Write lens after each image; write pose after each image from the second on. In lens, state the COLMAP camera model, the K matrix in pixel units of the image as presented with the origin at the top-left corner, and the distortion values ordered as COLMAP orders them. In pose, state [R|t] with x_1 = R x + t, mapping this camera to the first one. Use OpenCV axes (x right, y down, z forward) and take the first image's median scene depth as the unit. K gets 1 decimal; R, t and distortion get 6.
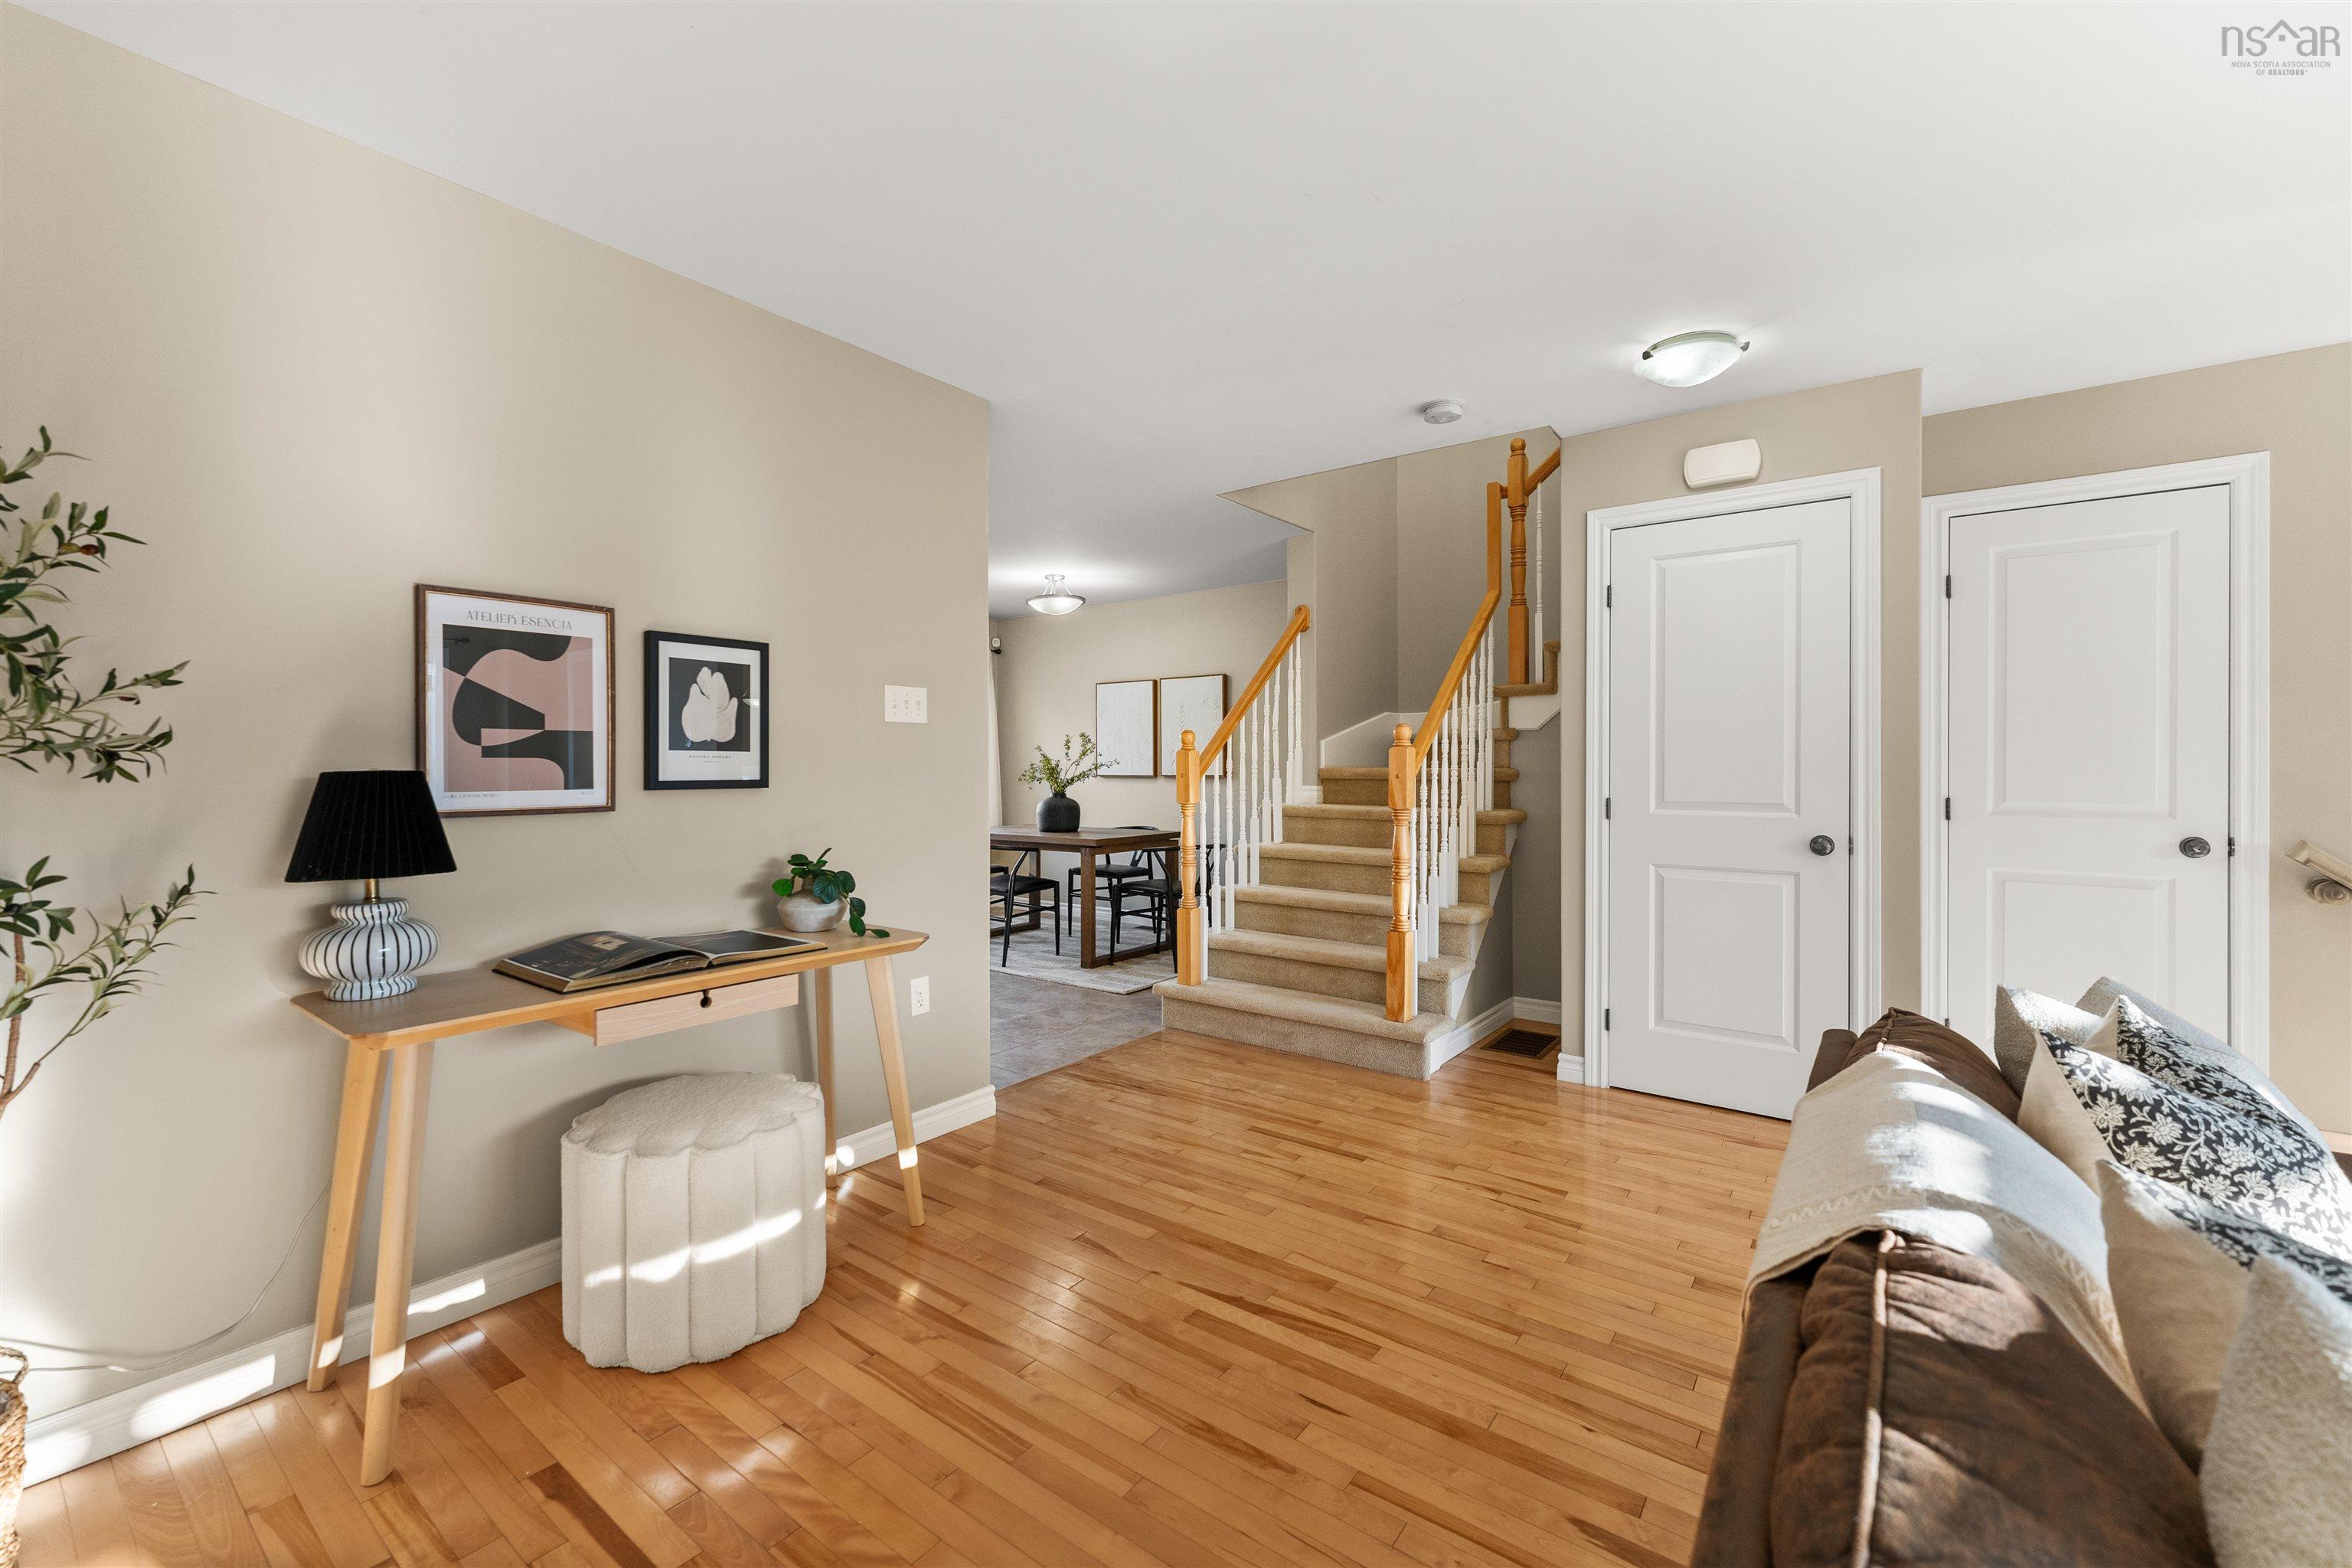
lens RADIAL K [[954.9, 0, 1163.1], [0, 954.9, 764.2], [0, 0, 1]] dist [-0.002099, 0.000289]
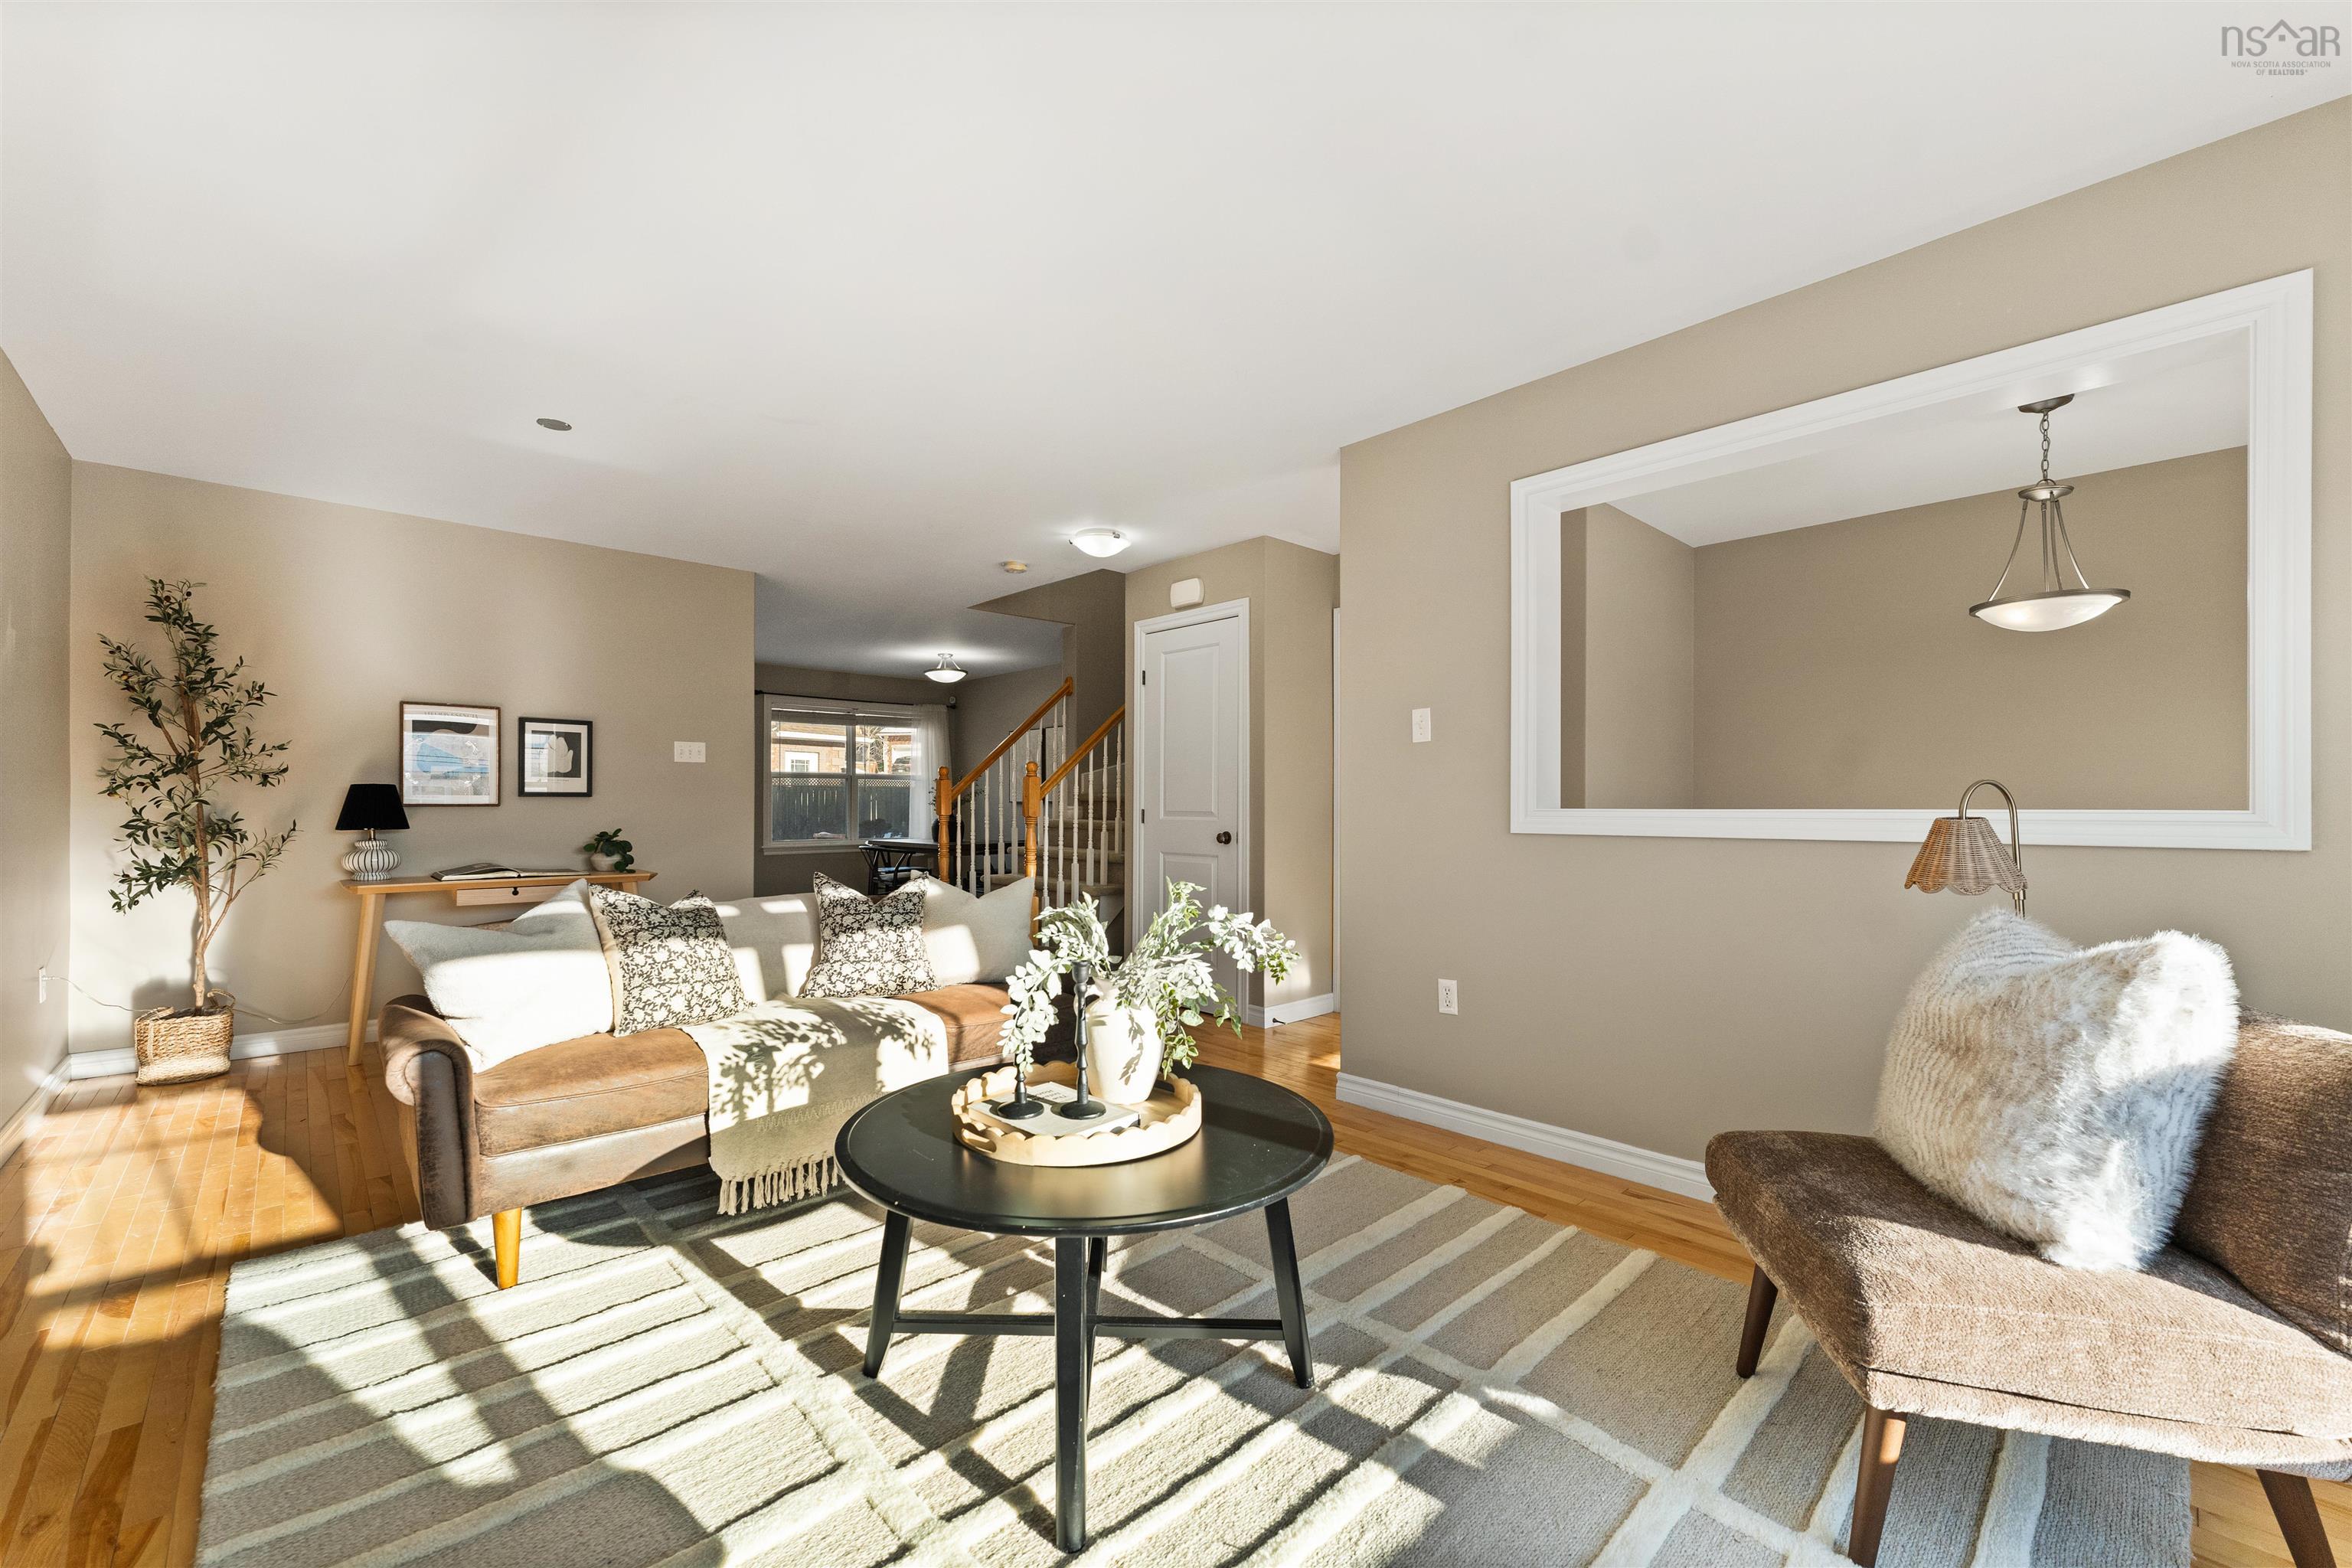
lens RADIAL K [[954.9, 0, 1189.8], [0, 954.9, 804.4], [0, 0, 1]] dist [-0.002099, 0.000289]
pose [[0.984279, 0.003716, -0.176583, 1.158673], [-0.003128, 0.999989, 0.003611, 0.030848], [0.176595, -0.003002, 0.984279, -0.705298]]
